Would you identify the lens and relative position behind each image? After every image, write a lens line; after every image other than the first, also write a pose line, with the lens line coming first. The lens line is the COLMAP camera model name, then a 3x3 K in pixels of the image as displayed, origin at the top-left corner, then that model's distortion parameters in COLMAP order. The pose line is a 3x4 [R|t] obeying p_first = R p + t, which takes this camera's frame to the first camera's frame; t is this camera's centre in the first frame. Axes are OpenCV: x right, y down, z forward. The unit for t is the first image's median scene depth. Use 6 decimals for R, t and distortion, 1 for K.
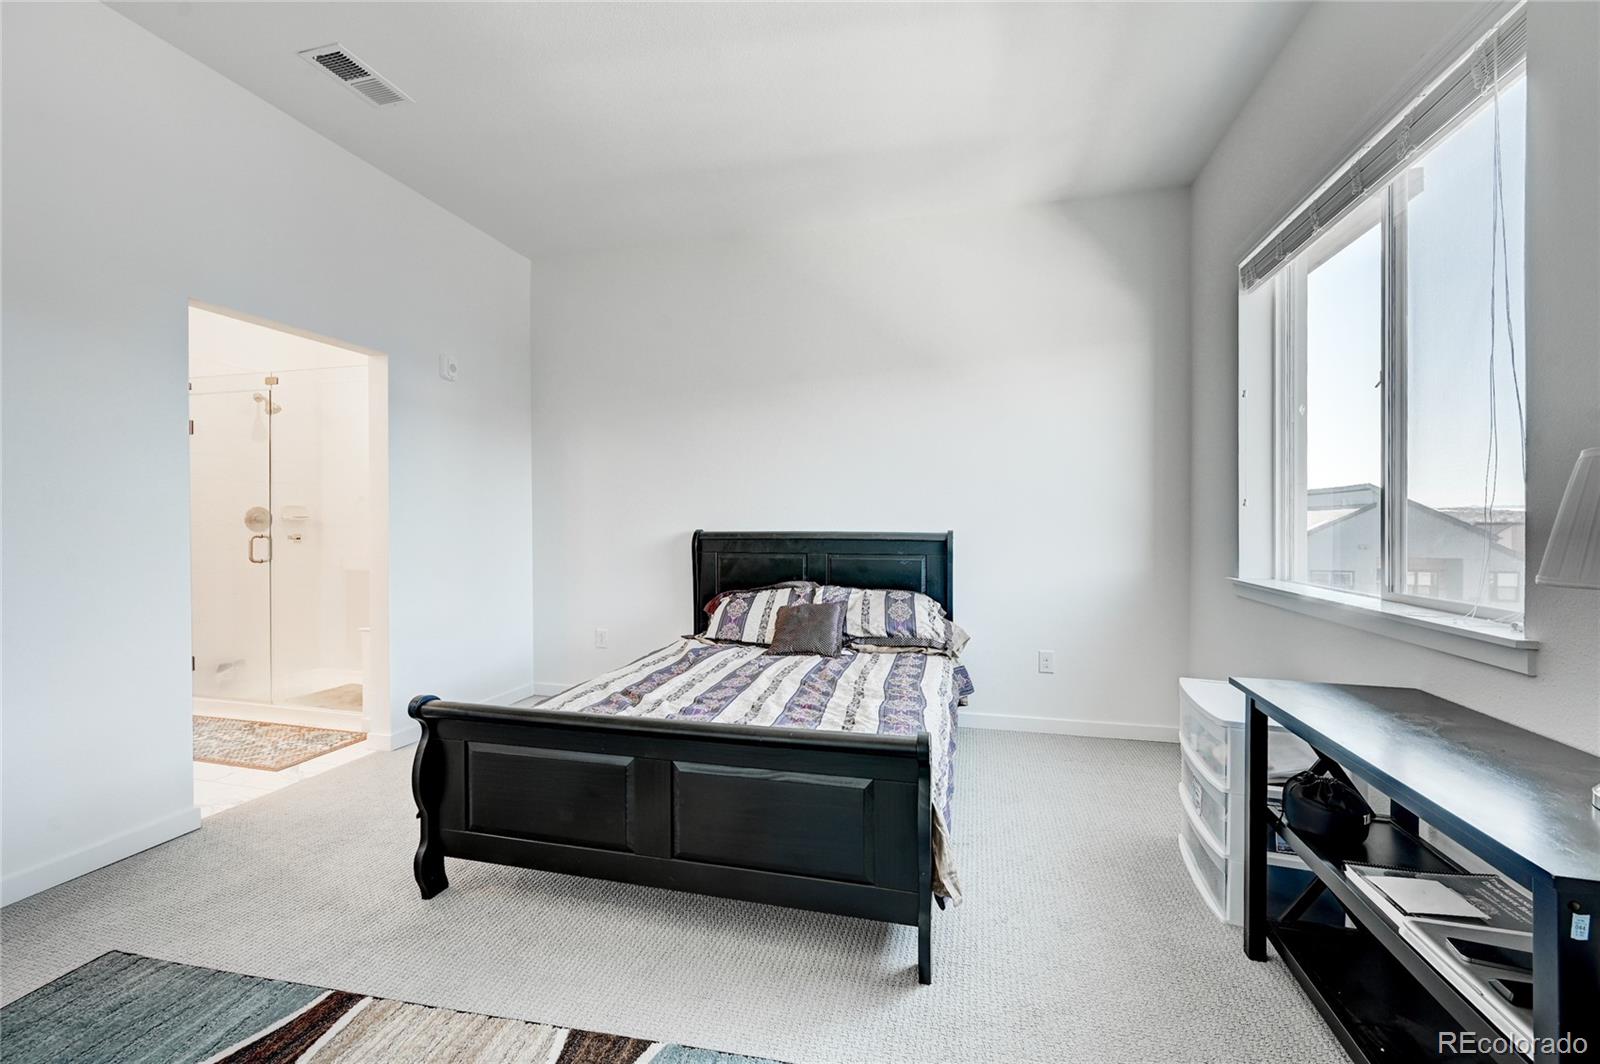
lens RADIAL K [[635.6, 0, 786.6], [0, 635.6, 531.6], [0, 0, 1]] dist [0.001306, 0.000976]
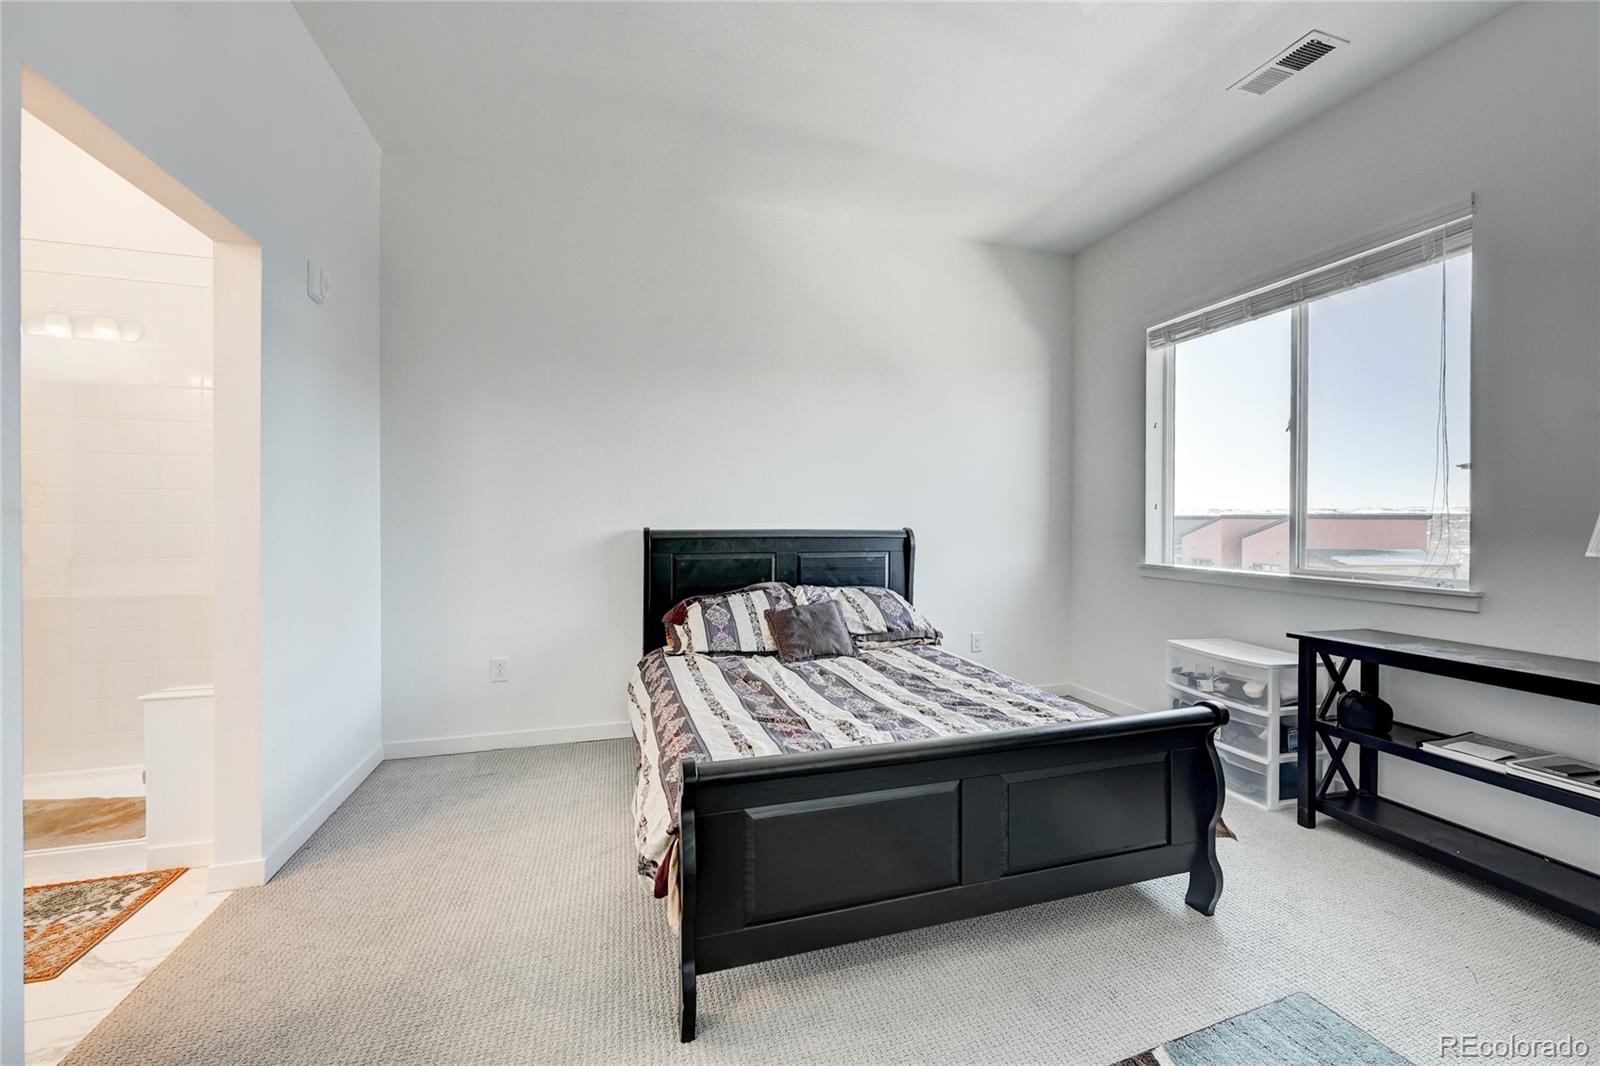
lens RADIAL K [[635.4, 0, 854.2], [0, 635.4, 528.7], [0, 0, 1]] dist [-0.000070, -0.000068]
pose [[0.851875, -0.004385, 0.523727, -0.406476], [0.003582, 0.999990, 0.002546, -0.003088], [-0.523733, -0.000292, 0.851882, 0.149350]]
